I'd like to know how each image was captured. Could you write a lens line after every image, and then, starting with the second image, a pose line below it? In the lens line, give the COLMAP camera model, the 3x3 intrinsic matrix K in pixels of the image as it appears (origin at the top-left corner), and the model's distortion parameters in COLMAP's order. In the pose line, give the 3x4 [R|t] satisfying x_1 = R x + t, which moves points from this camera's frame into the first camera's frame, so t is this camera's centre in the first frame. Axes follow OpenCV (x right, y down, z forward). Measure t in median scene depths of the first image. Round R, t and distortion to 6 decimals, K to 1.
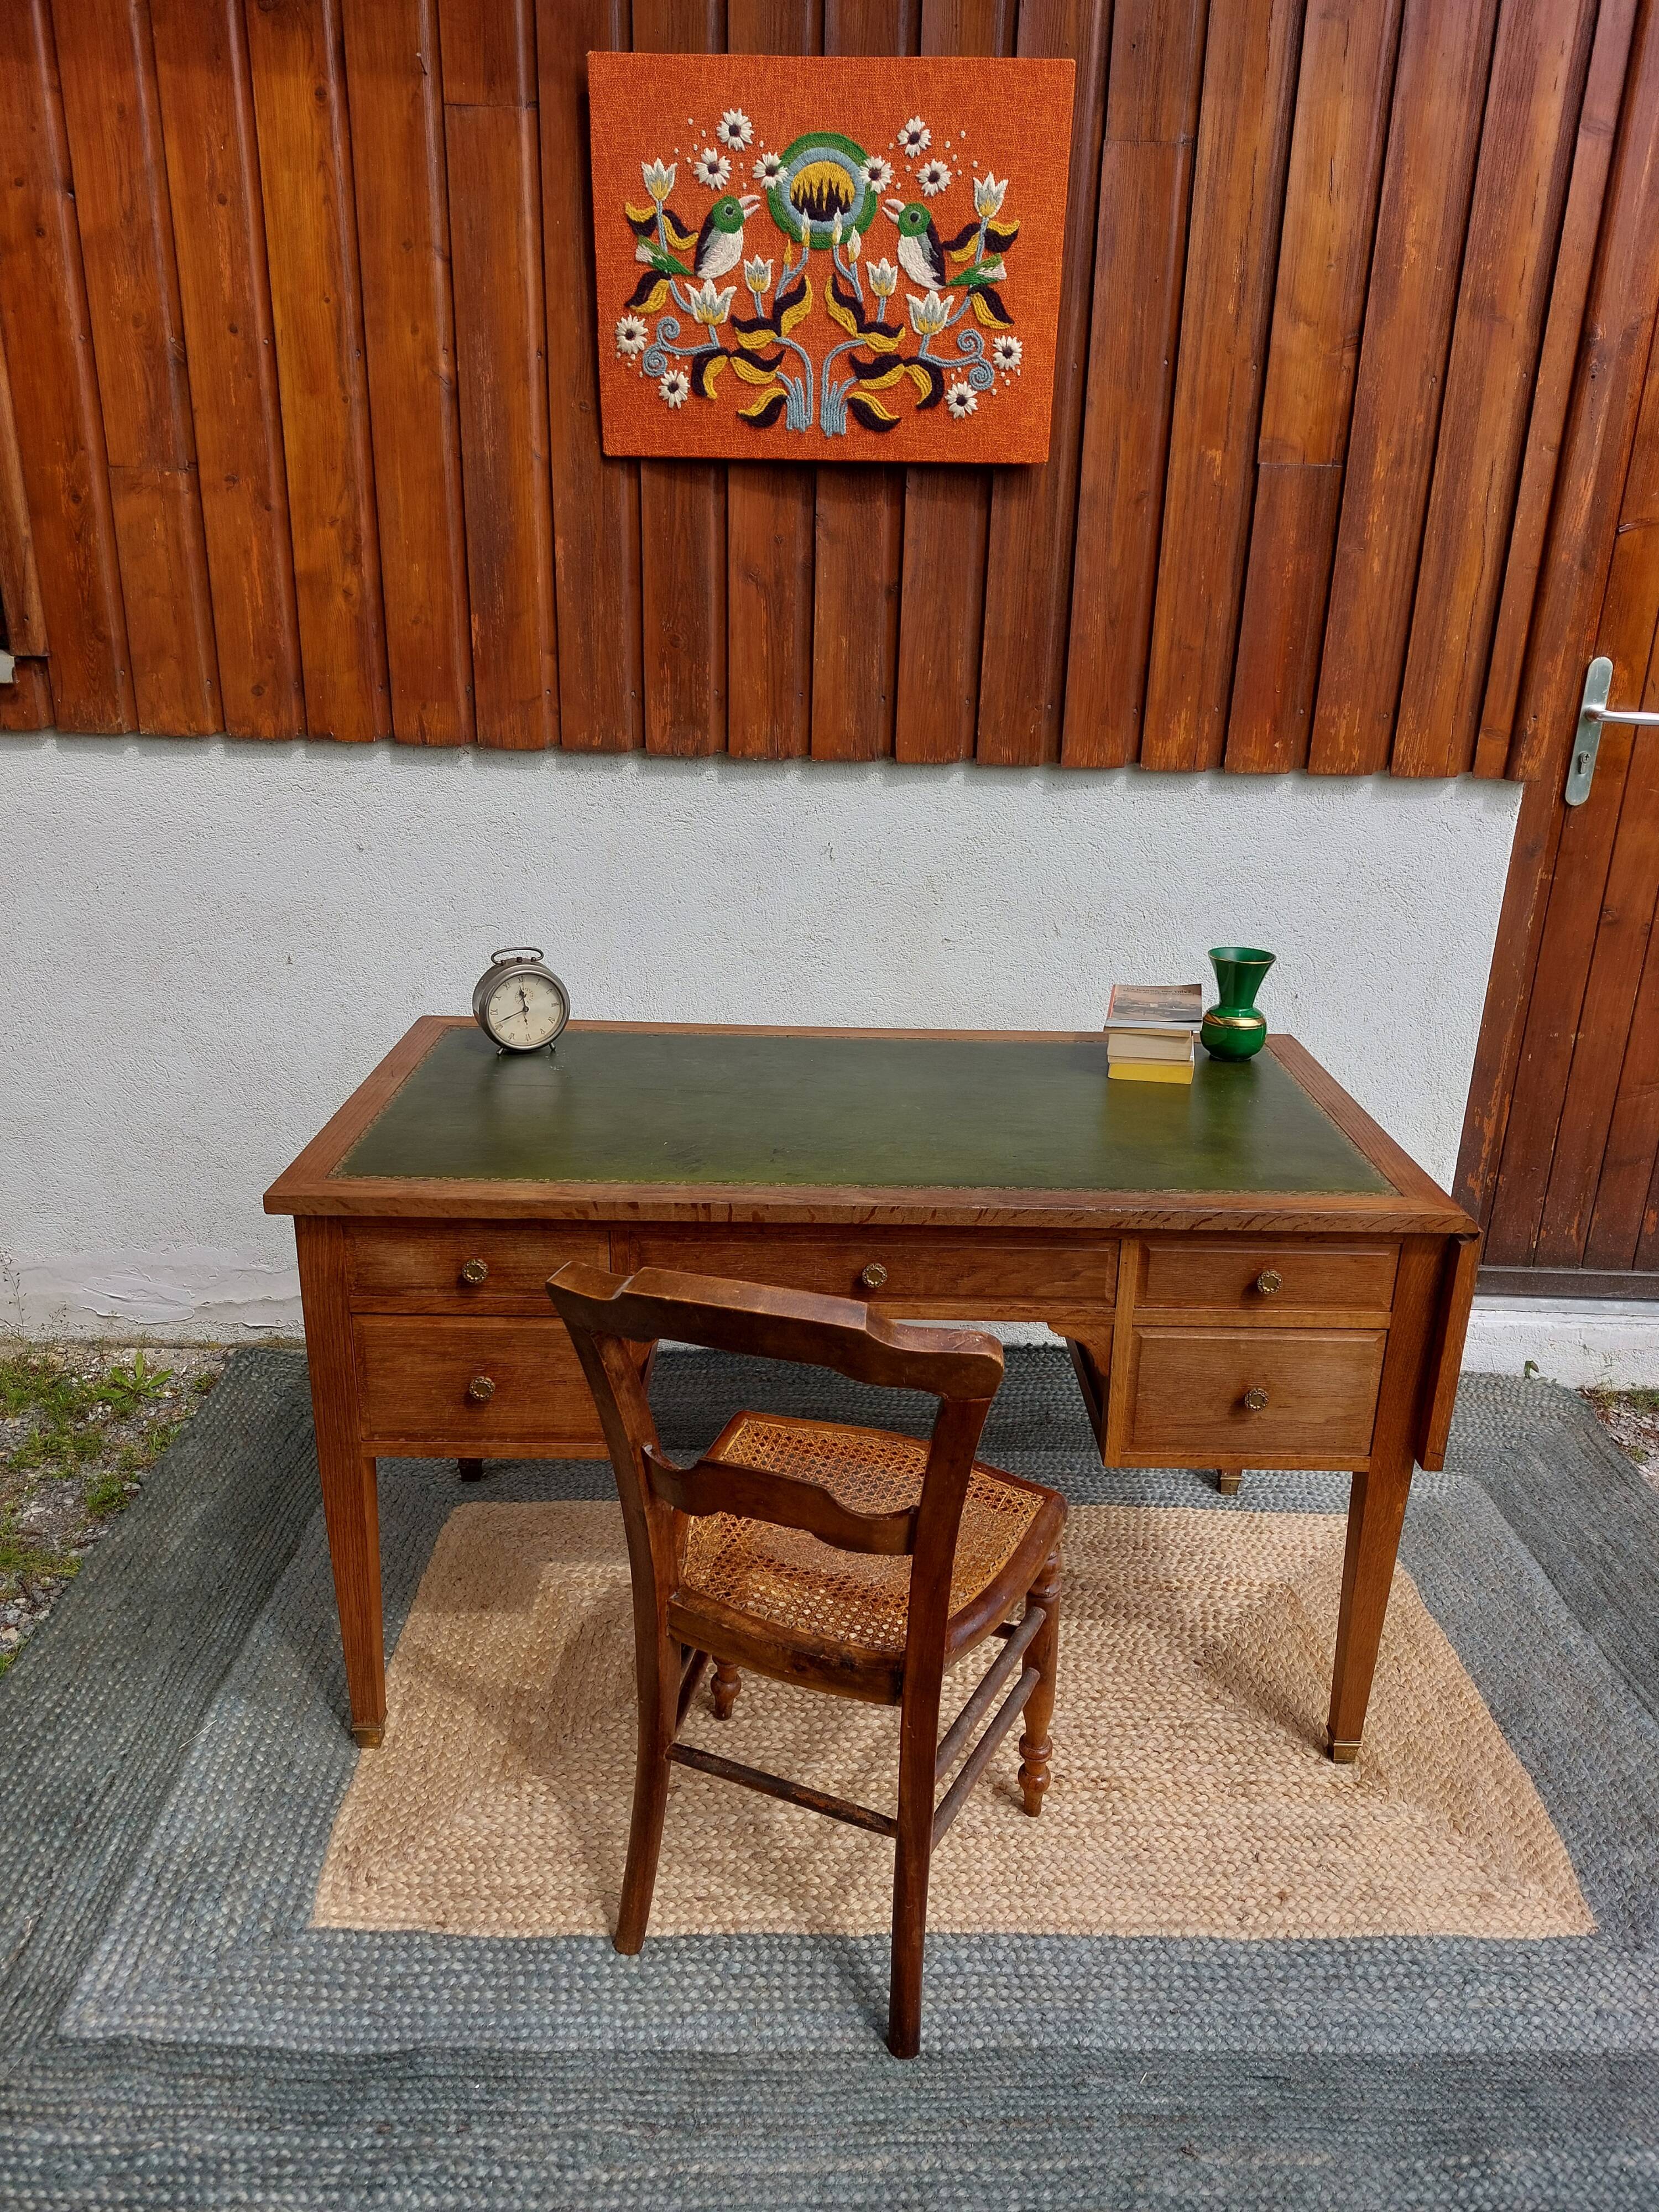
lens RADIAL K [[1587.5, 0, 893.2], [0, 1587.5, 1102.2], [0, 0, 1]] dist [0.041649, -0.036540]
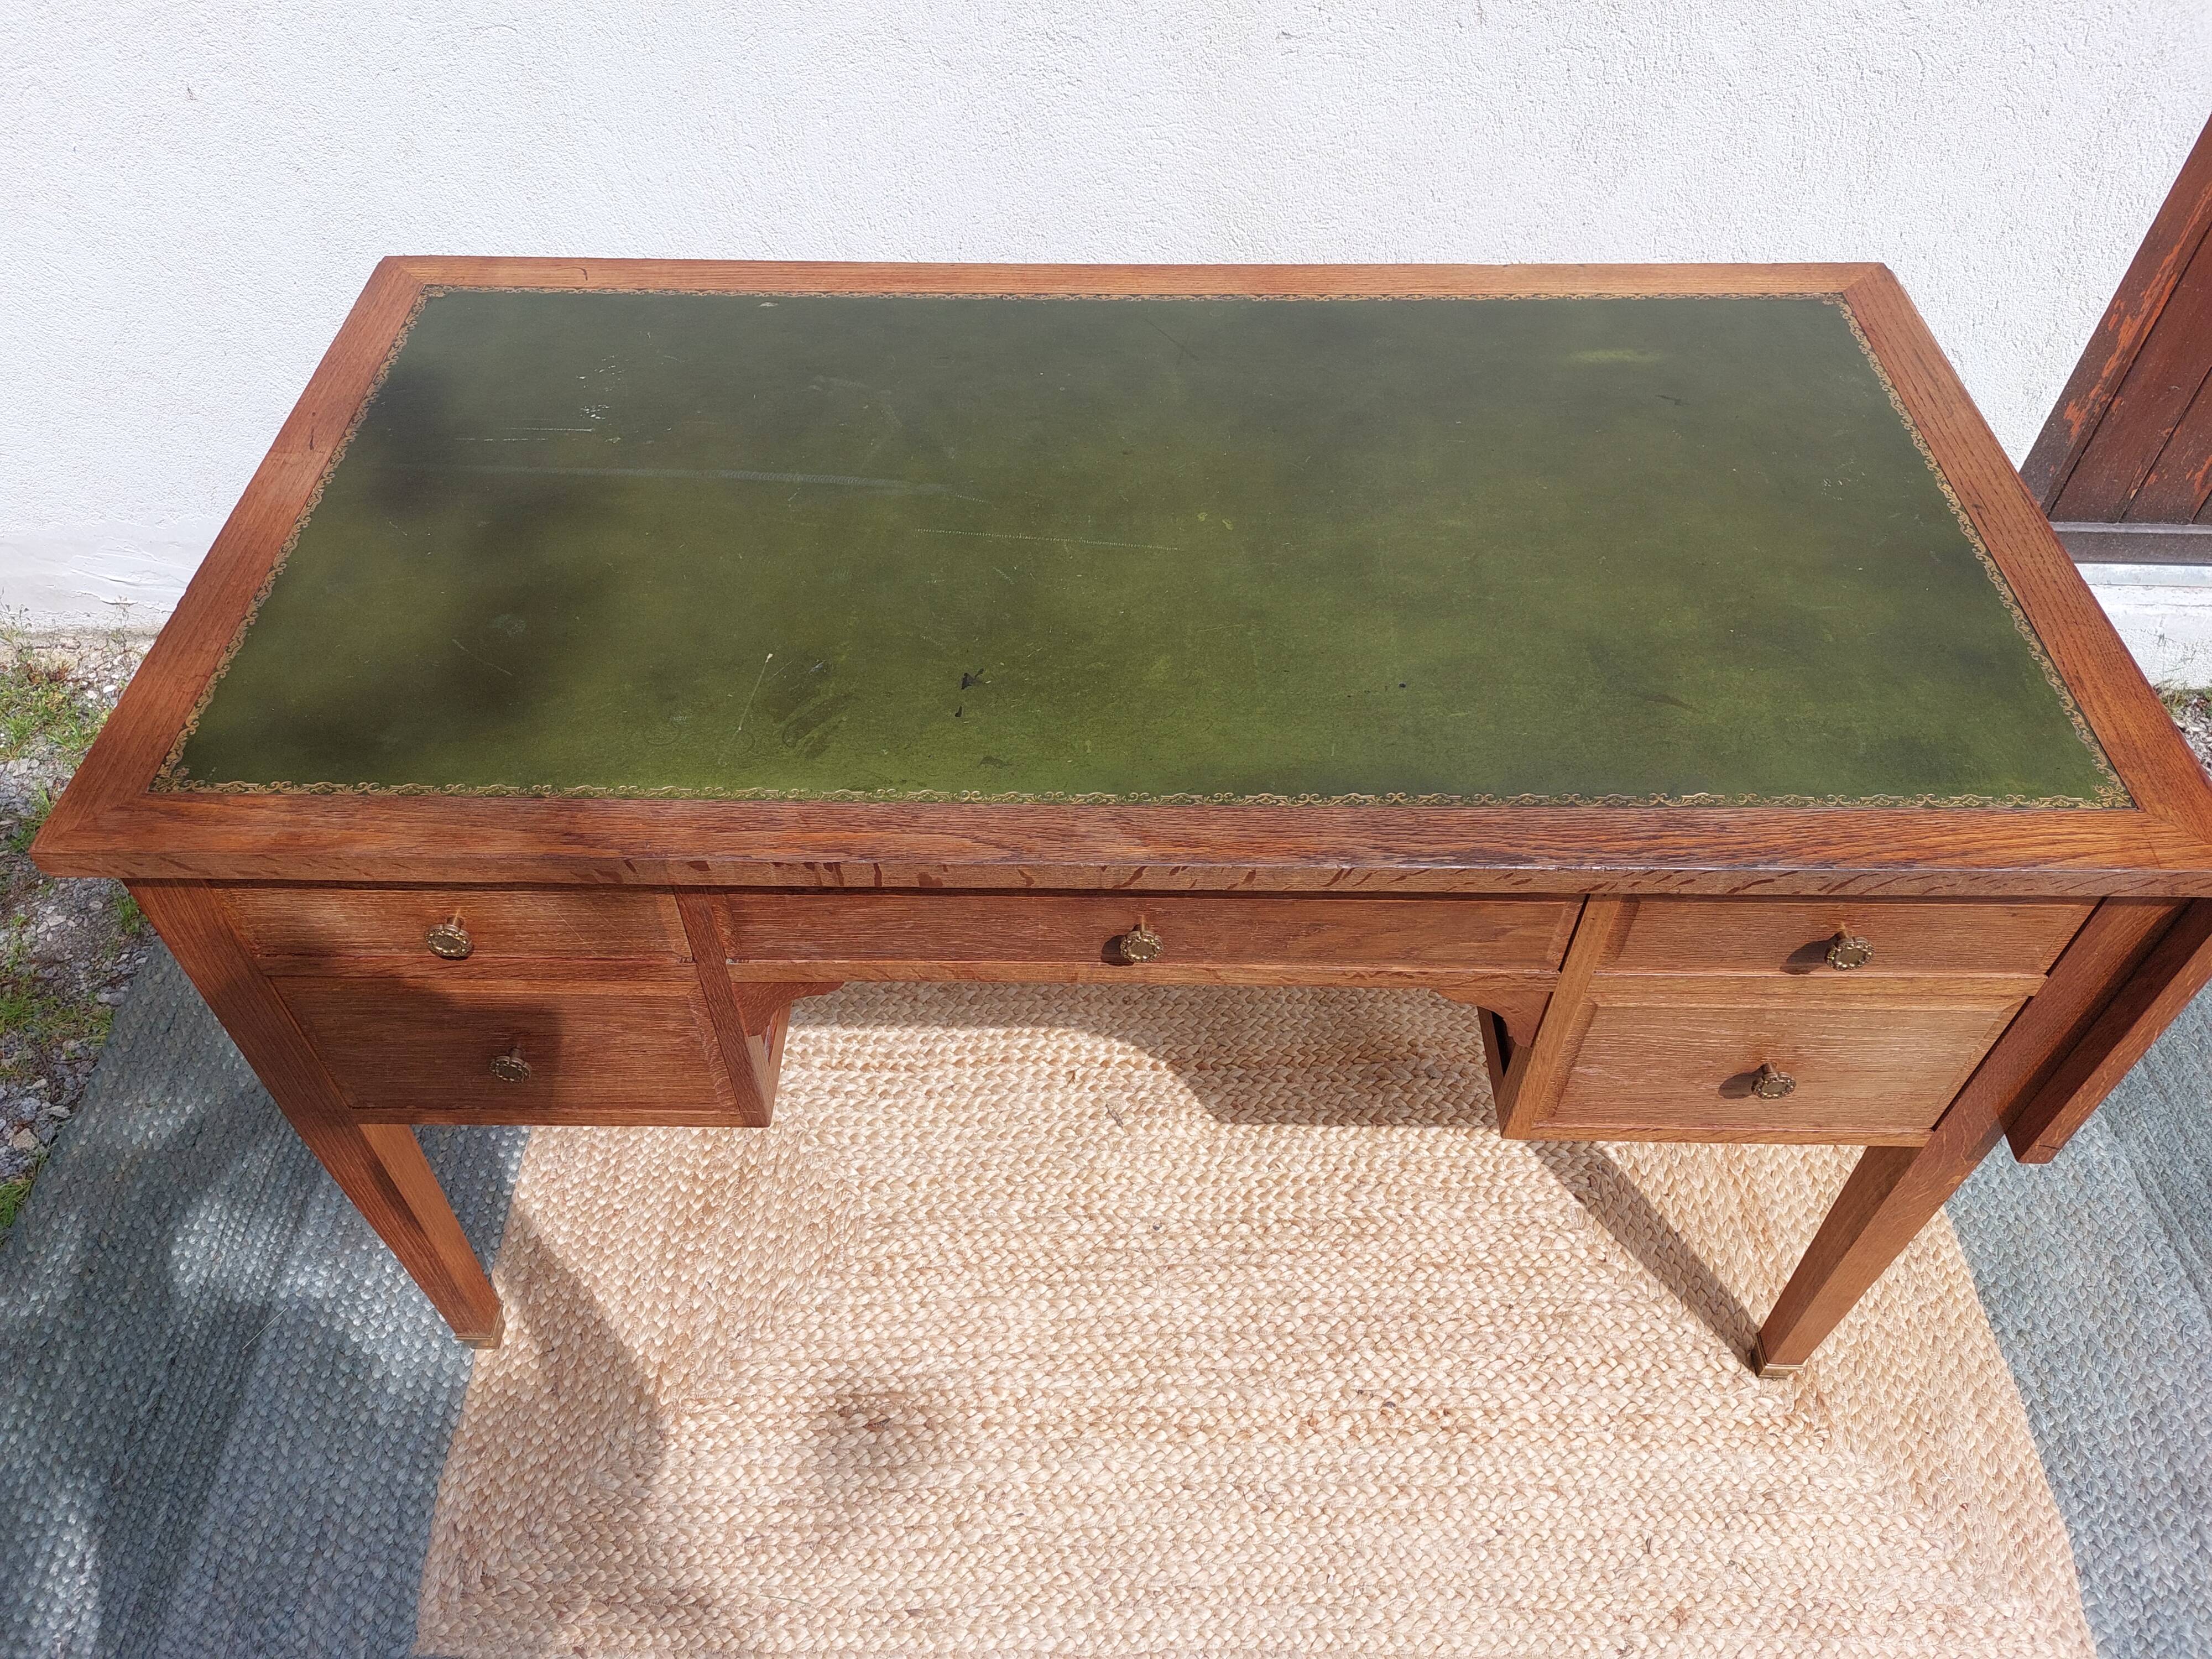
lens RADIAL K [[1587.5, 0, 1104.7], [0, 1587.5, 876.7], [0, 0, 1]] dist [0.041649, -0.036540]
pose [[0.998659, 0.014331, -0.049748, 0.004412], [0.012279, 0.867940, 0.496518, -0.182632], [0.050293, -0.496463, 0.866600, 0.494055]]
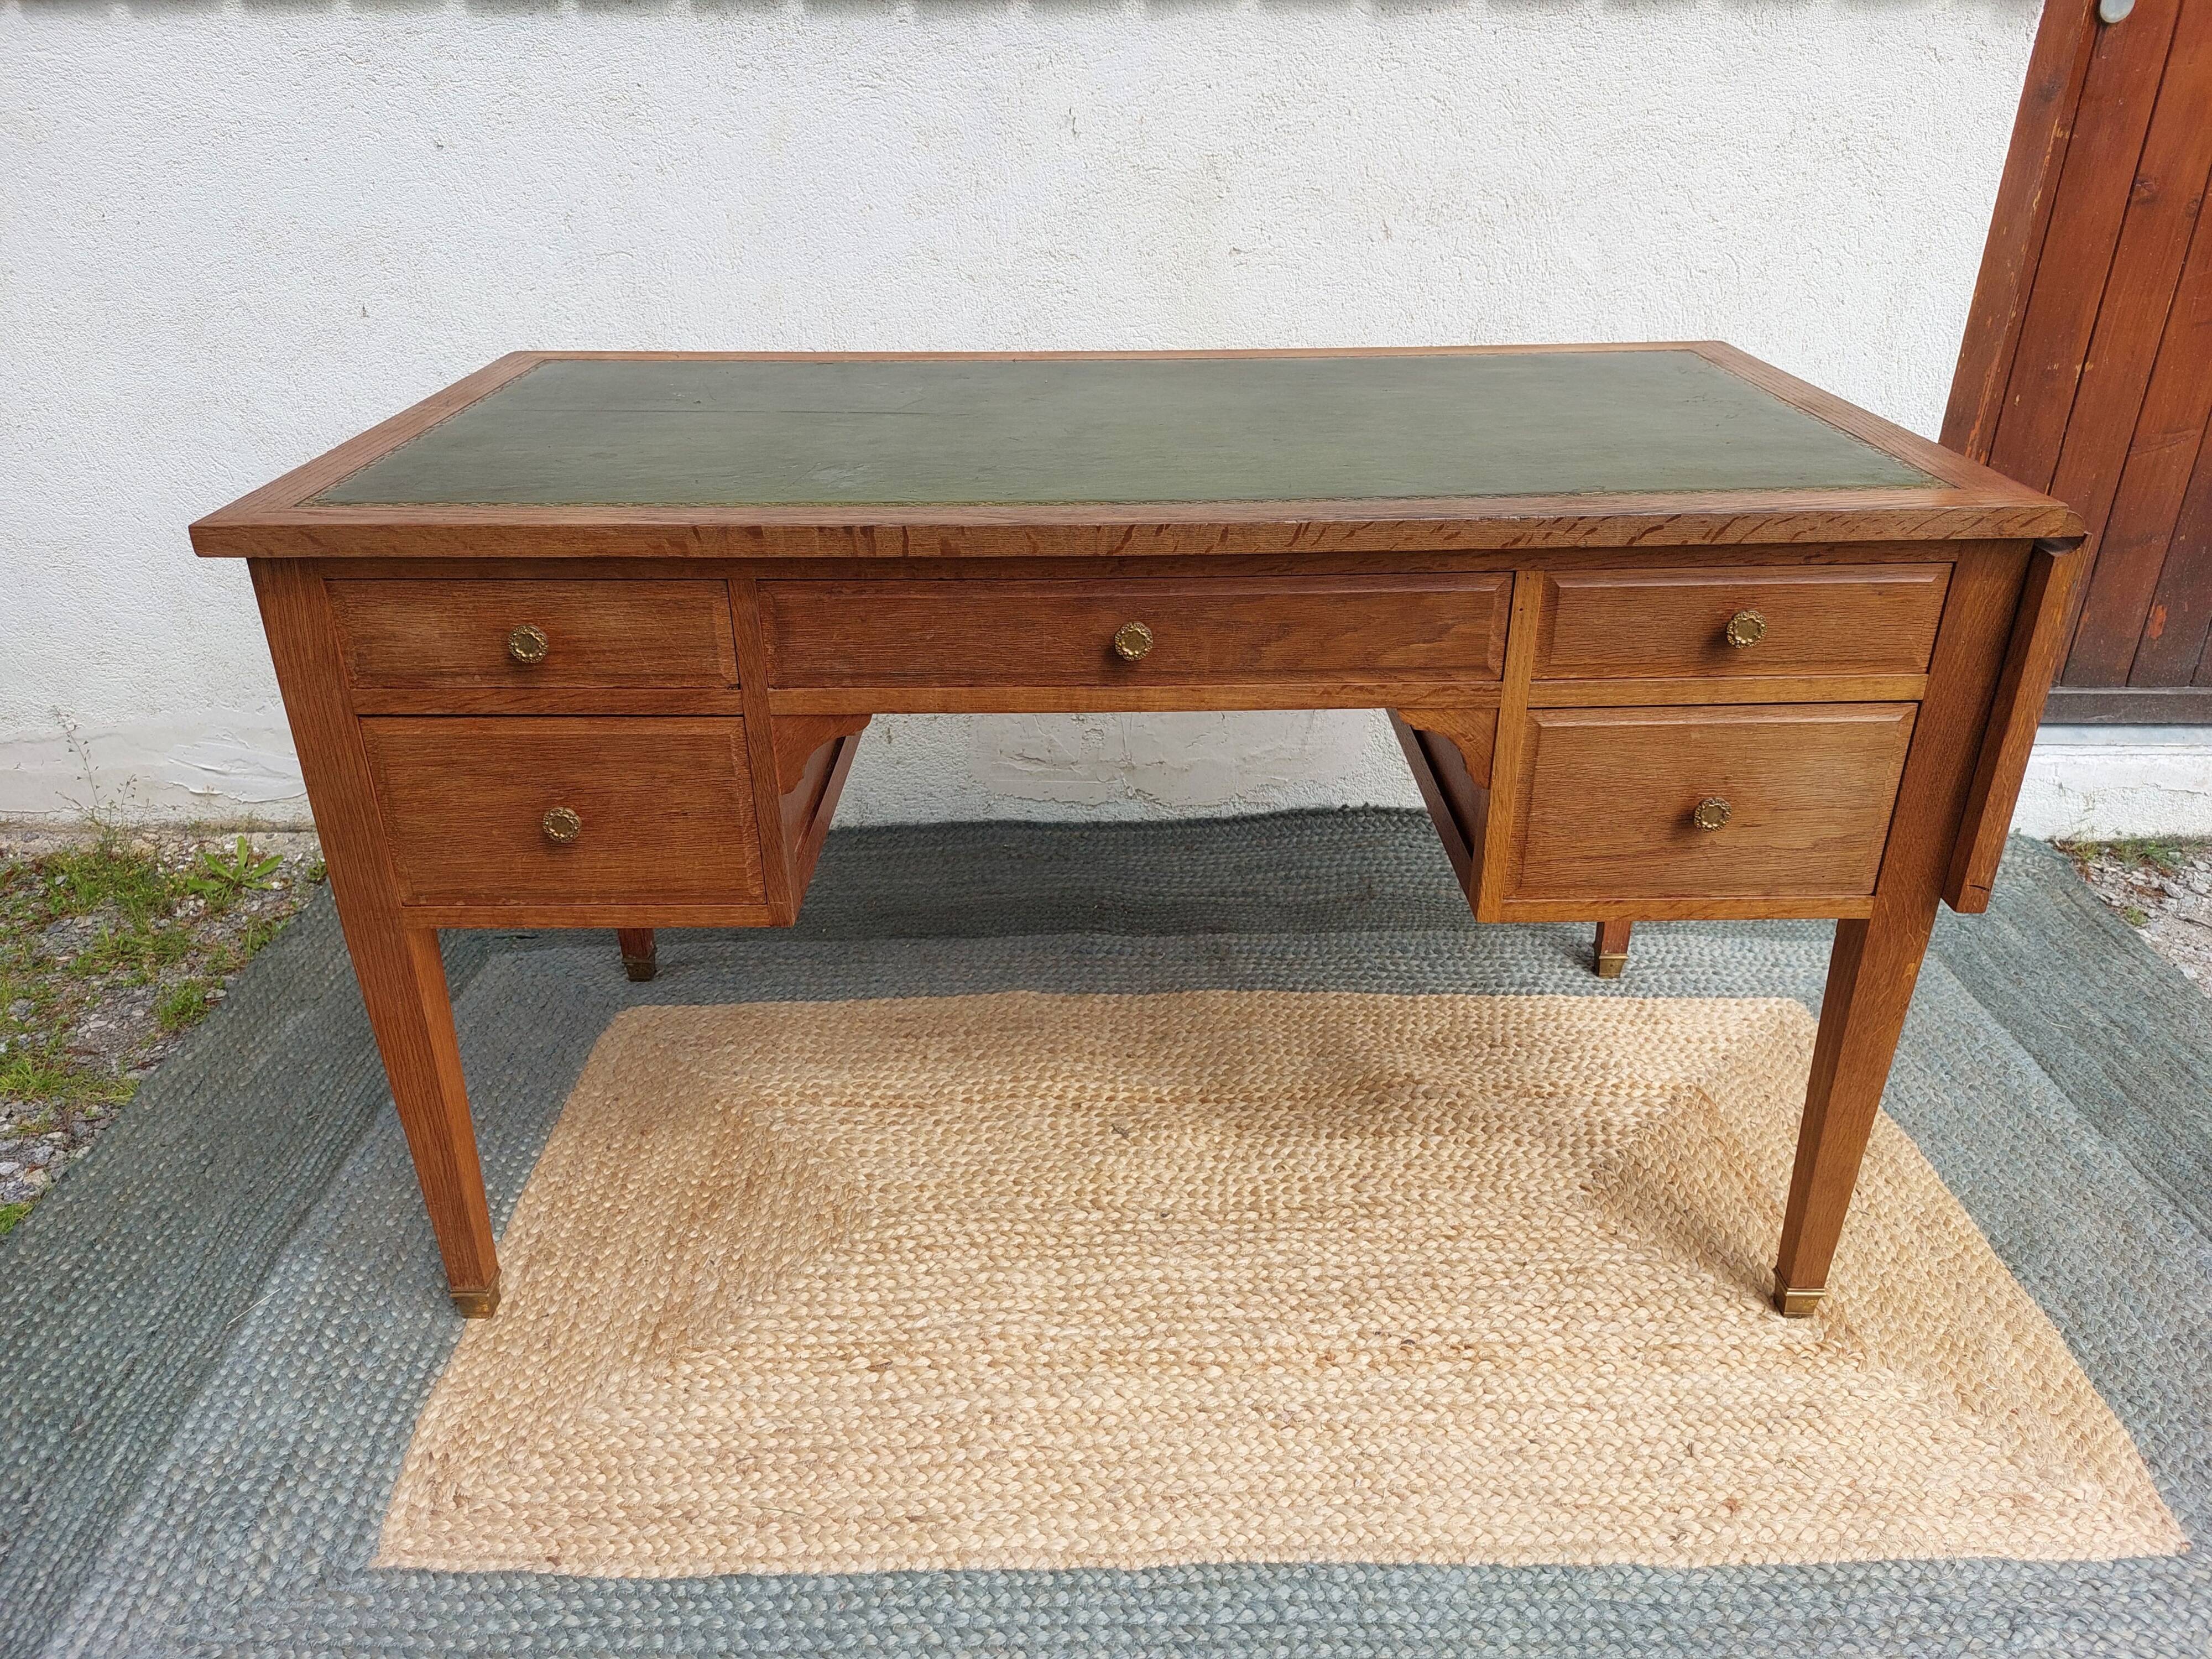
lens RADIAL K [[1587.5, 0, 1124.7], [0, 1587.5, 872.7], [0, 0, 1]] dist [0.041649, -0.036540]
pose [[0.998941, -0.024861, -0.038713, 0.008485], [0.030353, 0.988452, 0.148462, 0.102992], [0.034575, -0.149480, 0.988160, 0.324741]]
